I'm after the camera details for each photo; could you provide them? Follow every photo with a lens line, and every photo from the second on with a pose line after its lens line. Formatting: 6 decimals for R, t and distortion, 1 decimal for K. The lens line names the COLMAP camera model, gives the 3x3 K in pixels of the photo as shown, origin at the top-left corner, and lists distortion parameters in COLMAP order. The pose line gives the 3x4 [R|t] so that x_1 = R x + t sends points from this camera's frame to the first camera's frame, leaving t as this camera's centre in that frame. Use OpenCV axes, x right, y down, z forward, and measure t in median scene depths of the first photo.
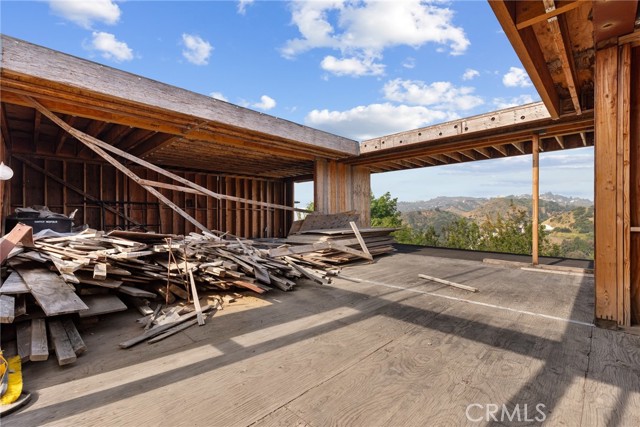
lens RADIAL K [[286.1, 0, 323.0], [0, 286.1, 211.2], [0, 0, 1]] dist [0.005231, 0.000505]
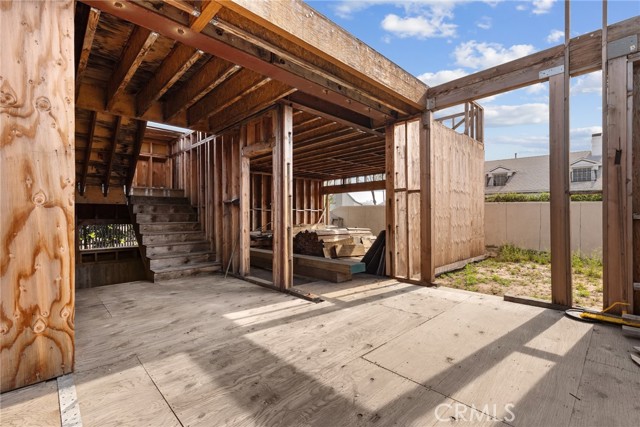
lens RADIAL K [[286.1, 0, 323.3], [0, 286.1, 214.1], [0, 0, 1]] dist [0.005231, 0.000505]
pose [[-0.999673, 0.003740, 0.025281, 0.339601], [0.003184, 0.999753, -0.021994, 0.026029], [-0.025357, -0.021906, -0.999438, 1.908553]]
